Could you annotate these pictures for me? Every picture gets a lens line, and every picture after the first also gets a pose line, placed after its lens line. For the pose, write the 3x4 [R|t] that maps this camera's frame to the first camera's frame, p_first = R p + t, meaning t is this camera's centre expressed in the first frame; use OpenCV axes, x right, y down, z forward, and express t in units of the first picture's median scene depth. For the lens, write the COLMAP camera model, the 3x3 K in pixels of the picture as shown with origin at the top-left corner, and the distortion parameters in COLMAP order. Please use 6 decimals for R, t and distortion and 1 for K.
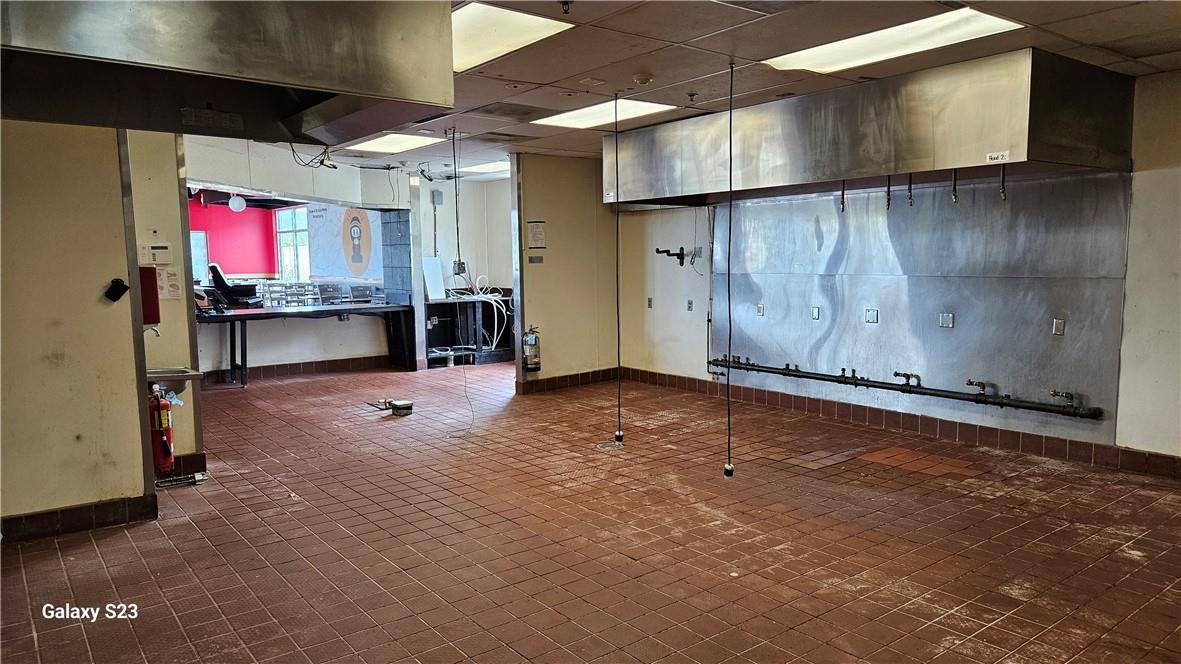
lens RADIAL K [[774.4, 0, 590.5], [0, 774.4, 332.0], [0, 0, 1]] dist [0.006371, 0.000528]
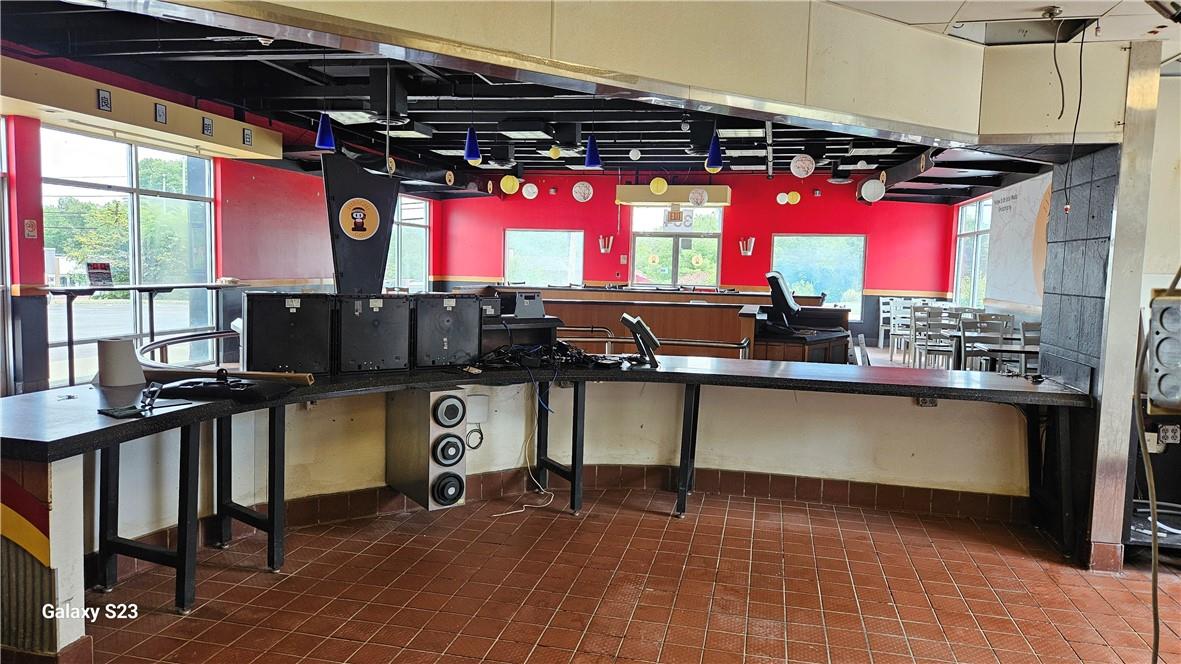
lens RADIAL K [[809.1, 0, 590.5], [0, 809.1, 332.0], [0, 0, 1]] dist [-0.002284, -0.002047]
pose [[0.643028, 0.091449, -0.760363, -0.090208], [-0.108515, 0.993708, 0.027744, -0.049398], [0.758116, 0.064671, 0.648906, 0.548241]]
